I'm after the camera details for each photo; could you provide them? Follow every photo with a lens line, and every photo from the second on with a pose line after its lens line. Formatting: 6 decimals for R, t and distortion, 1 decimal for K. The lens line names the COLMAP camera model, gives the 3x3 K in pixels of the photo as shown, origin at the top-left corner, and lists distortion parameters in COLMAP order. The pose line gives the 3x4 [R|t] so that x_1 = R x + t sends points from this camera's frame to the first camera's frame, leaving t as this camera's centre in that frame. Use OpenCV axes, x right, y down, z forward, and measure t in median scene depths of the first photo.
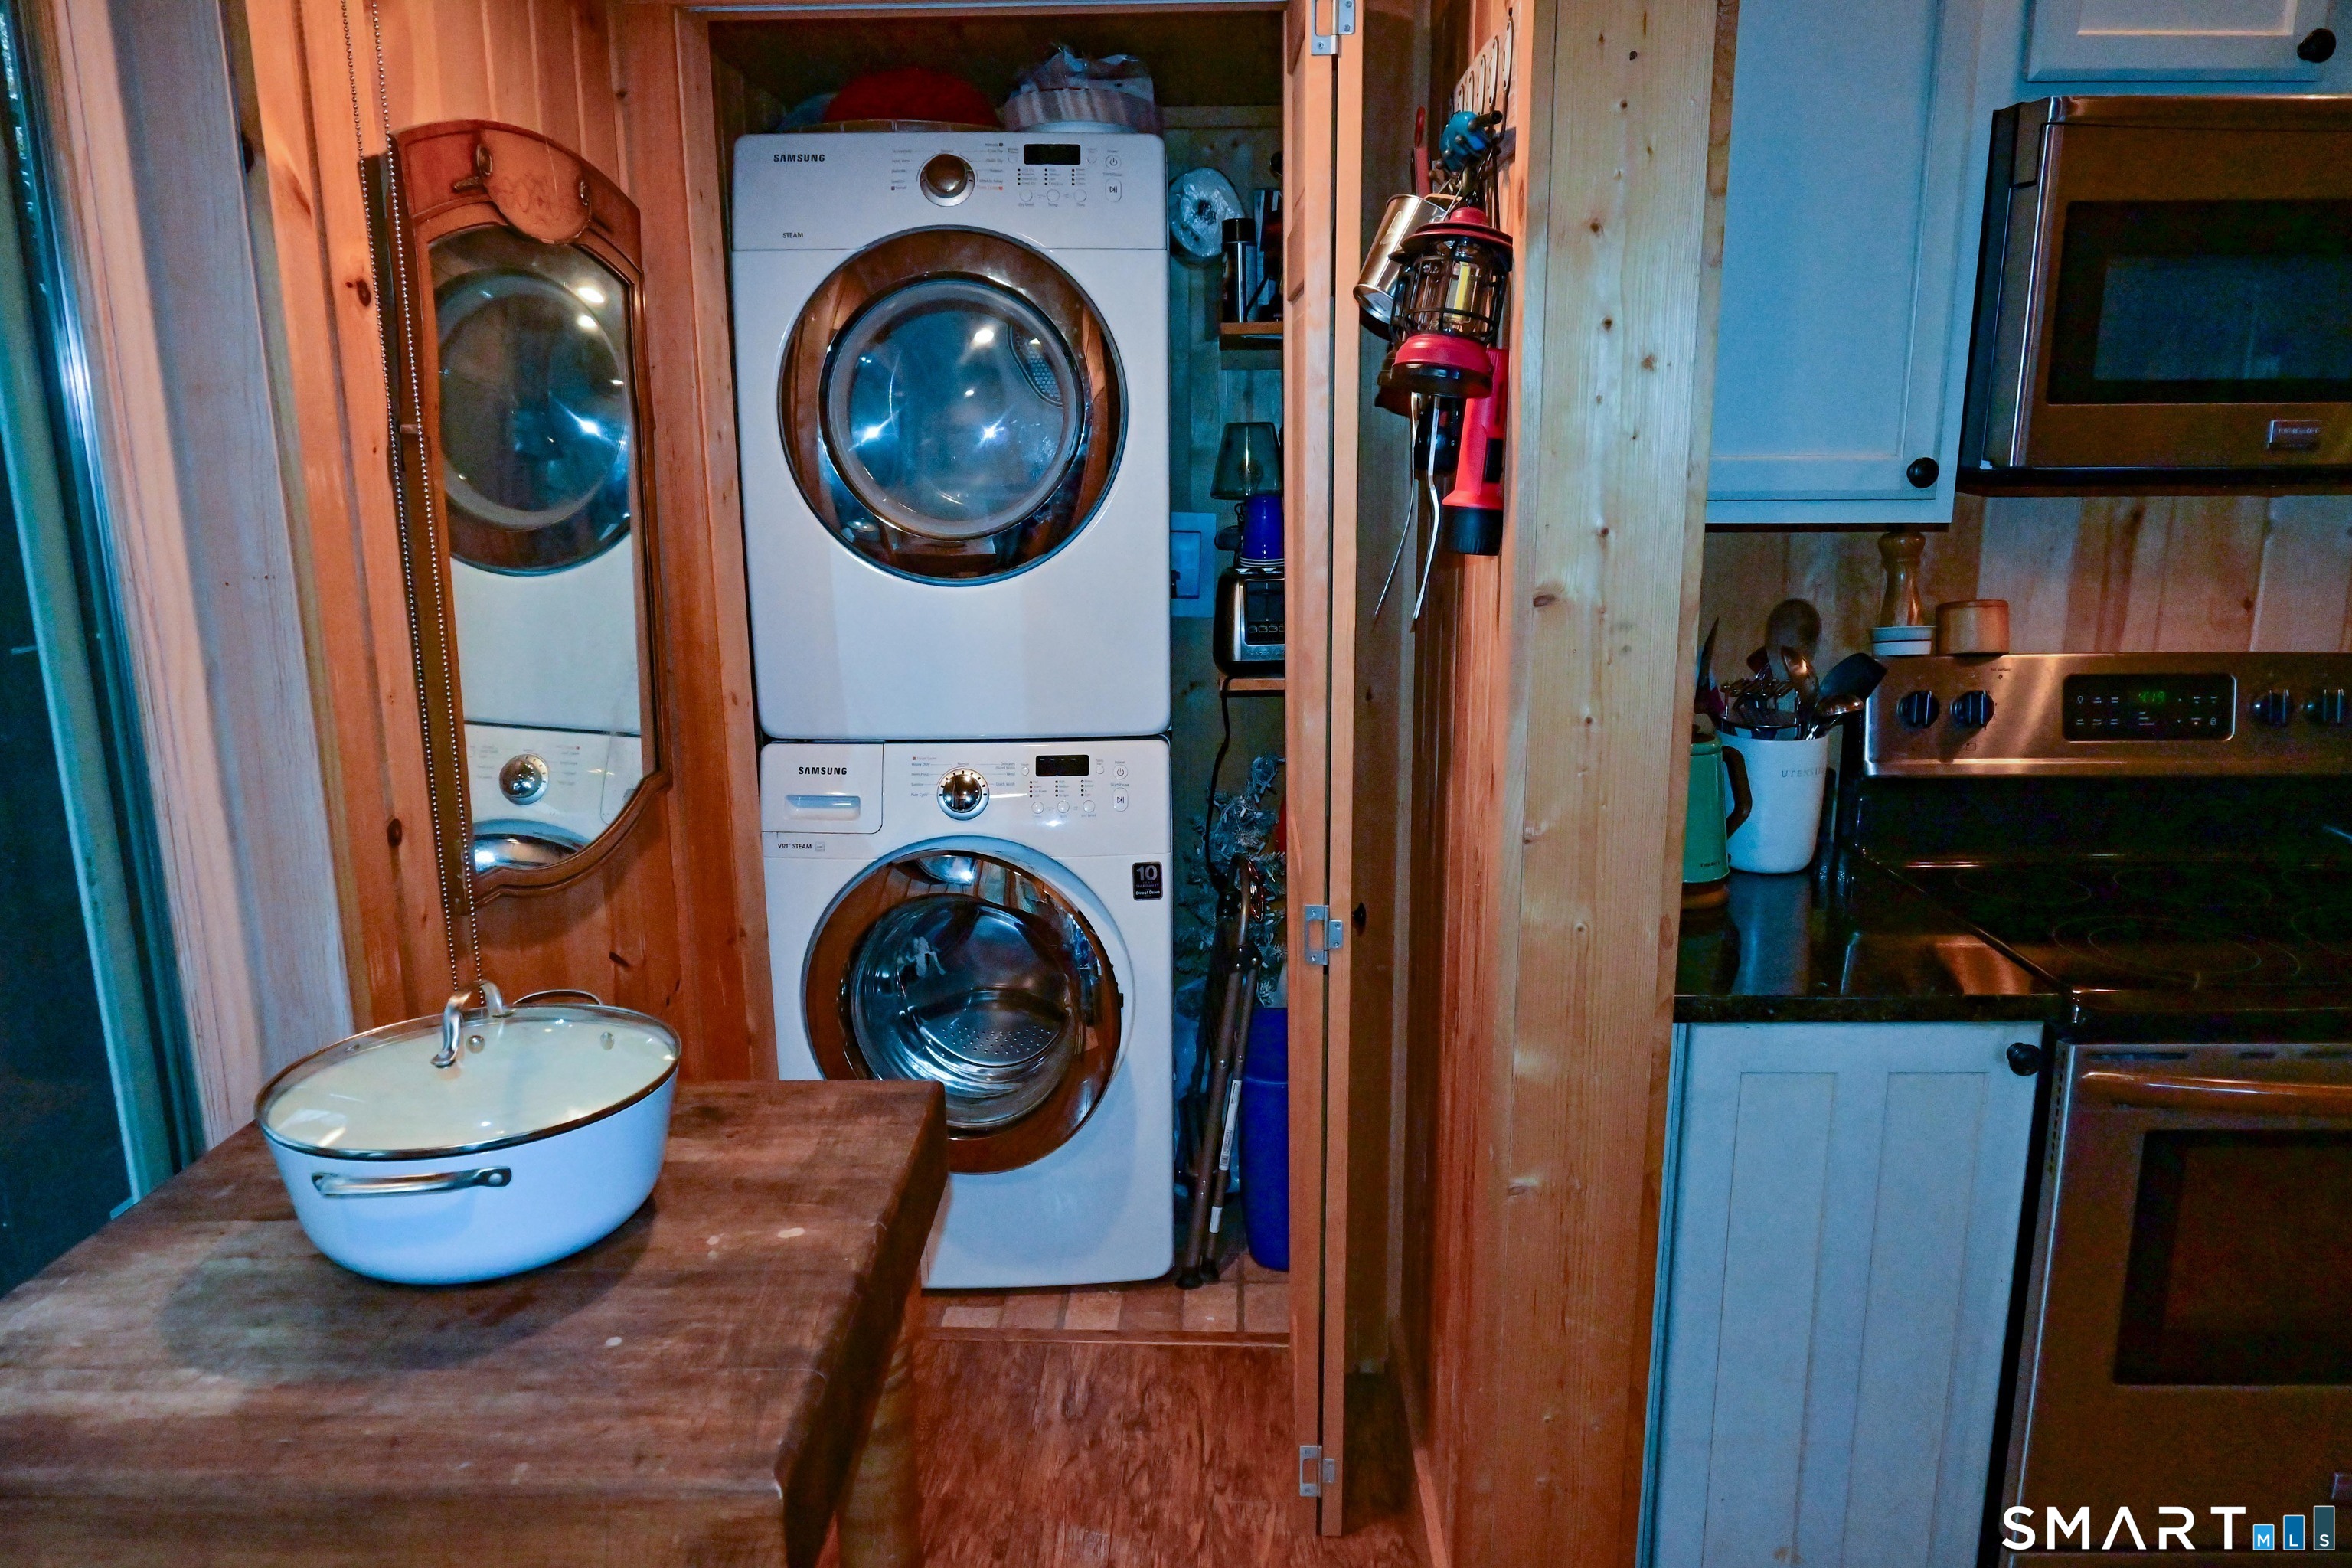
lens RADIAL K [[1594.3, 0, 1172.5], [0, 1594.3, 788.2], [0, 0, 1]] dist [-0.002084, -0.002586]
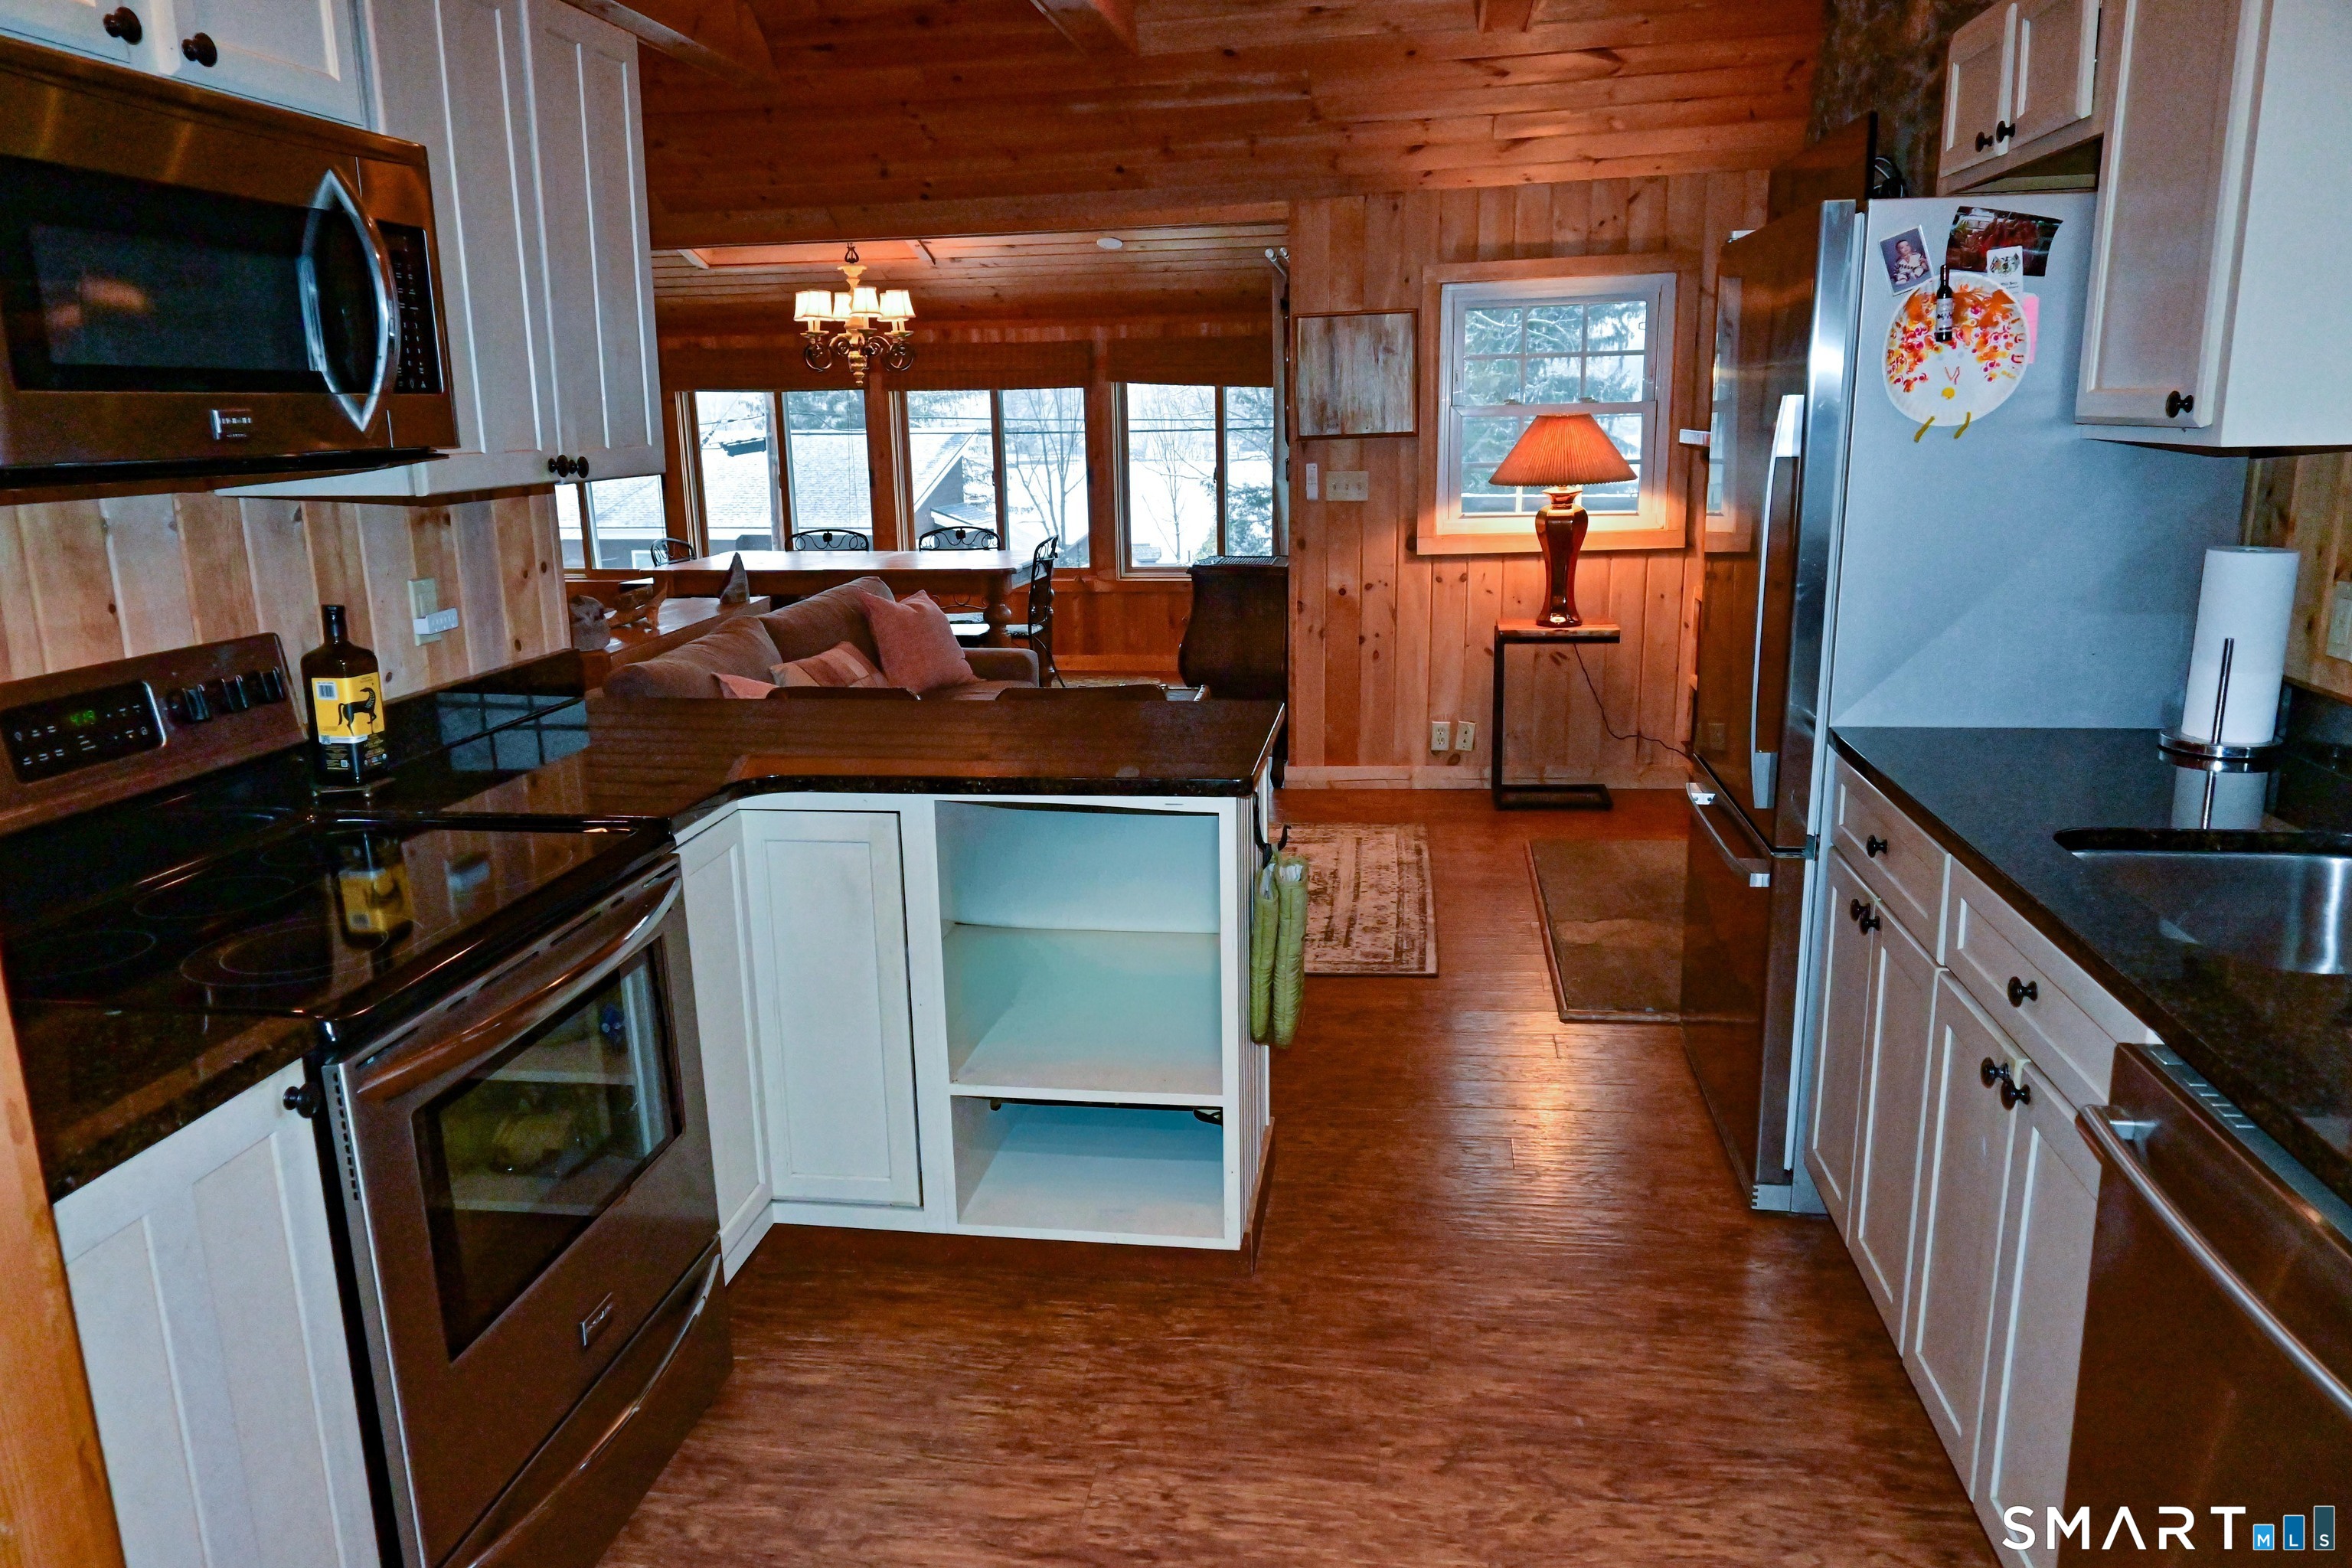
lens RADIAL K [[1594.3, 0, 1172.5], [0, 1594.3, 788.2], [0, 0, 1]] dist [-0.002084, -0.002586]
pose [[0.128510, -0.224986, 0.965850, -0.194706], [0.236418, 0.952796, 0.190488, -0.045531], [-0.963115, 0.203865, 0.175635, 0.248959]]
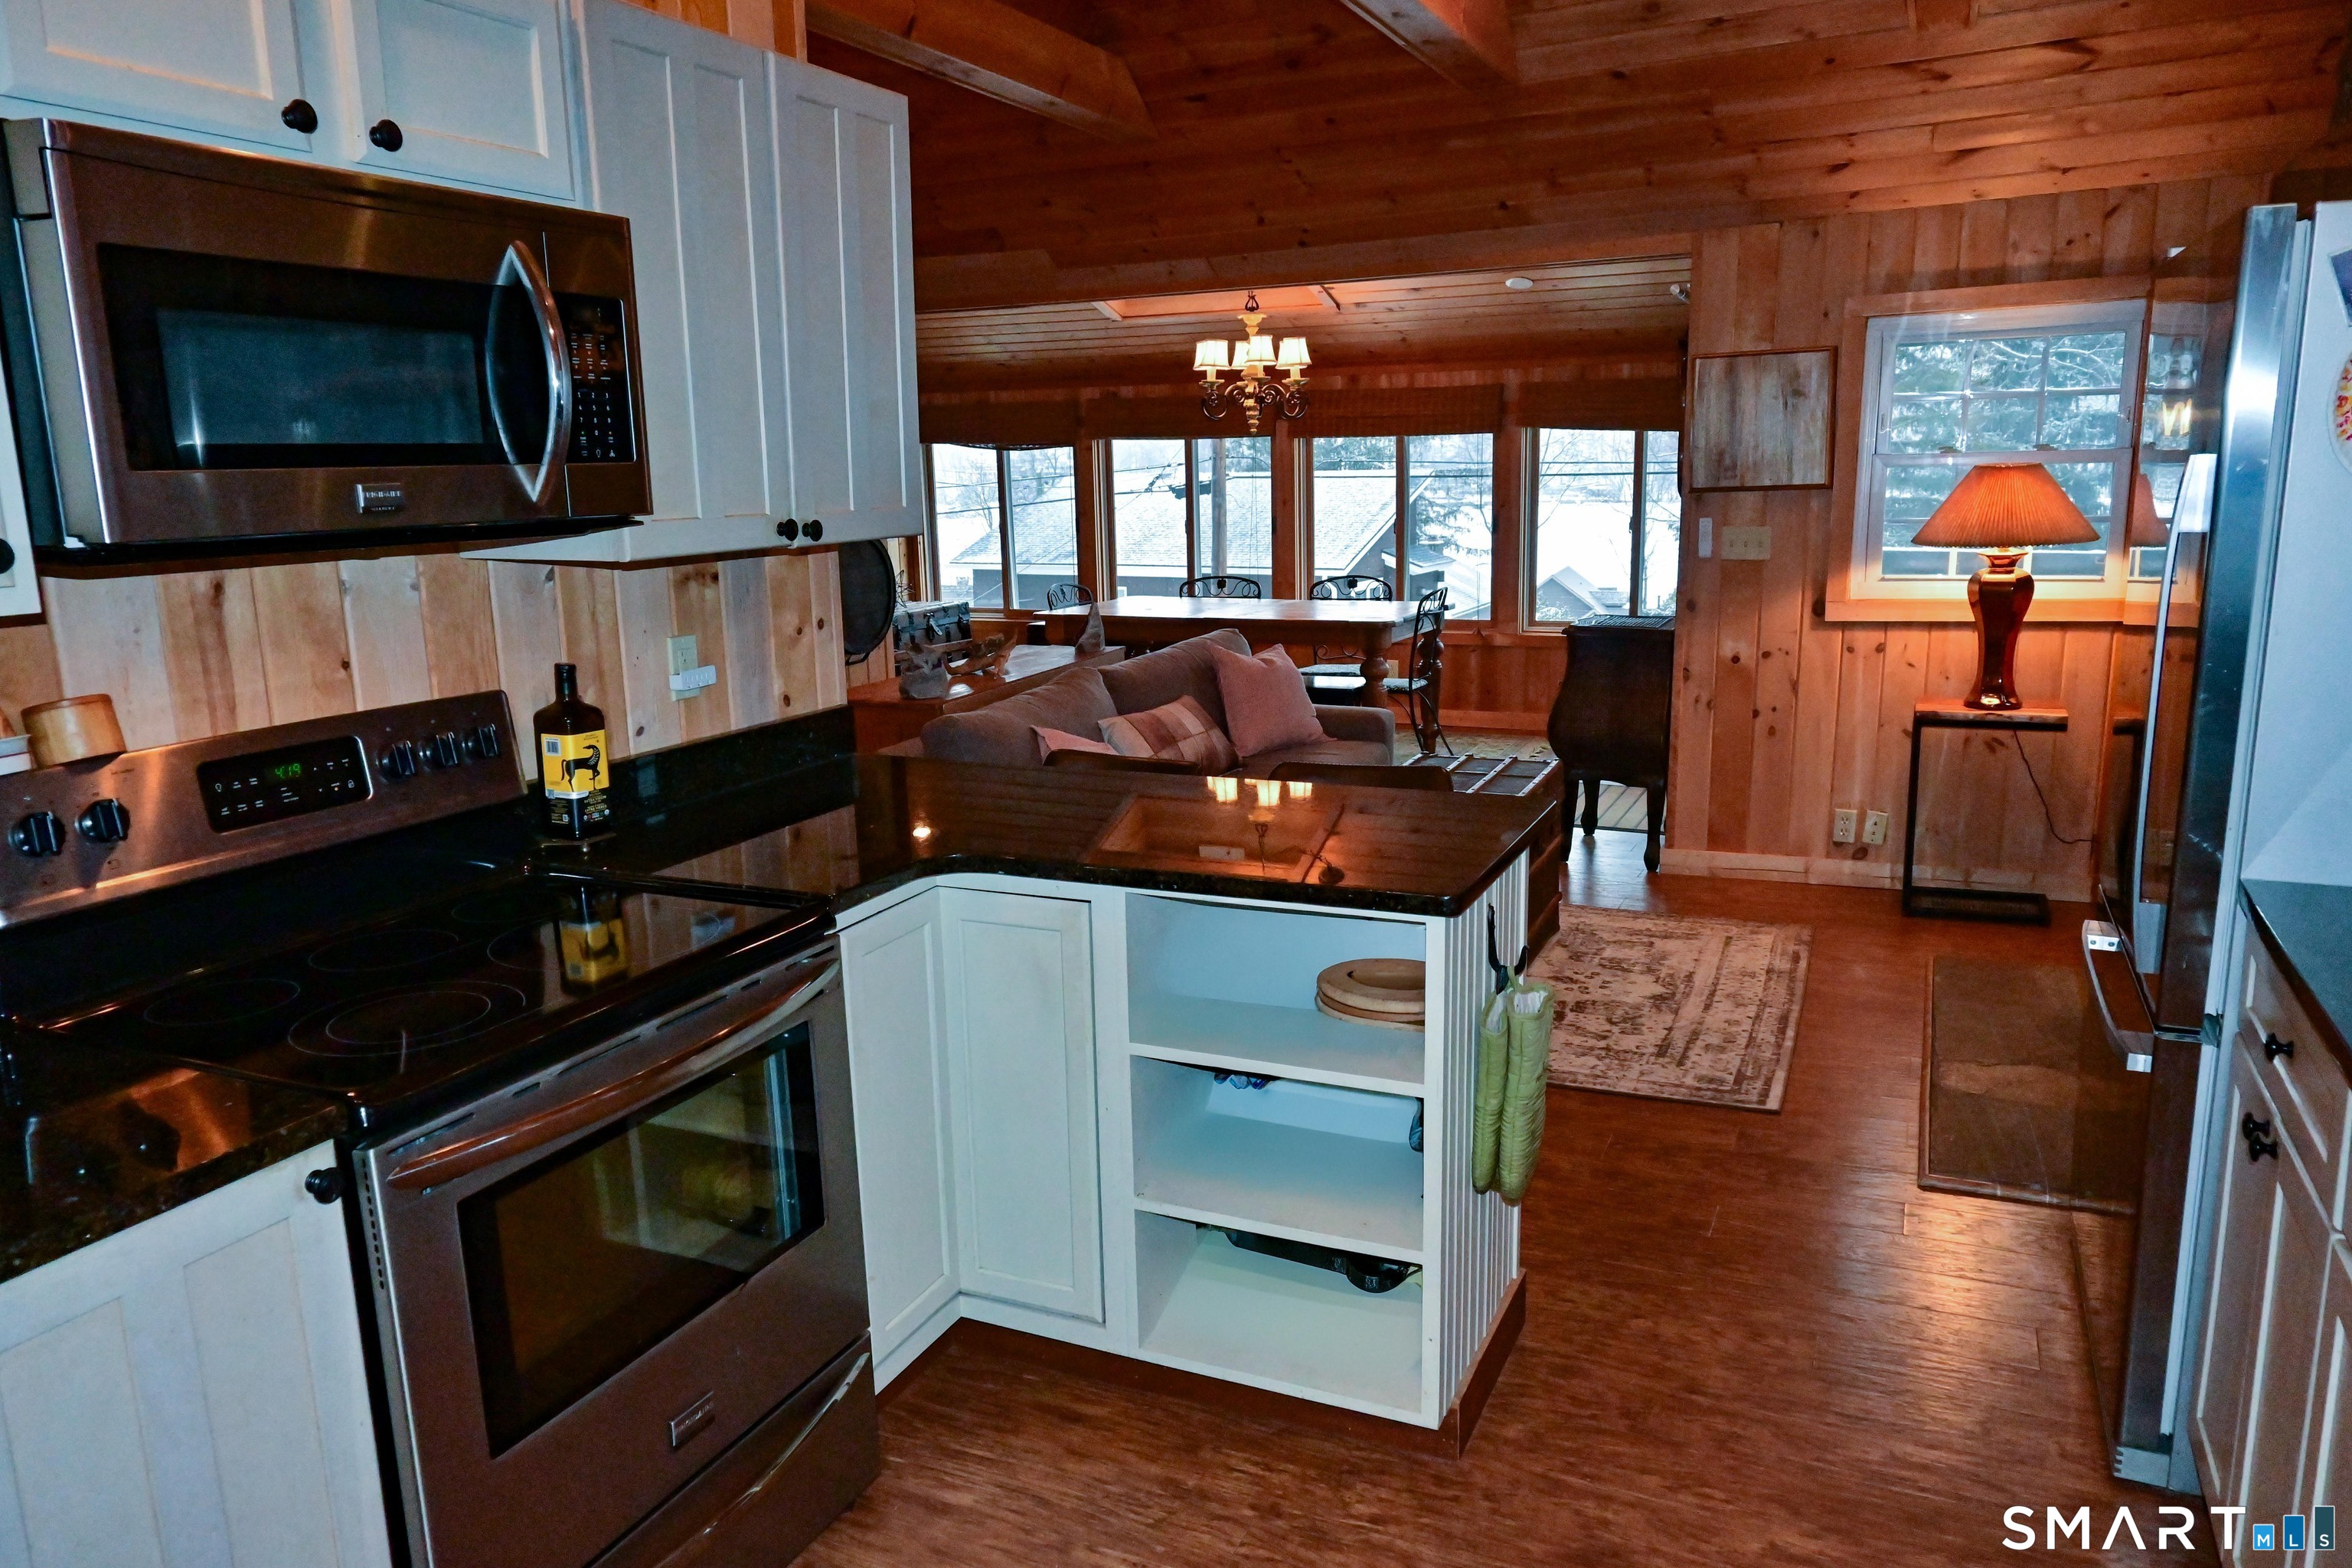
lens RADIAL K [[1594.3, 0, 1172.5], [0, 1594.3, 788.2], [0, 0, 1]] dist [-0.002084, -0.002586]
pose [[0.404661, -0.186656, 0.895215, -0.031726], [0.221030, 0.969885, 0.102314, -0.027866], [-0.887353, 0.156467, 0.433731, 0.111681]]
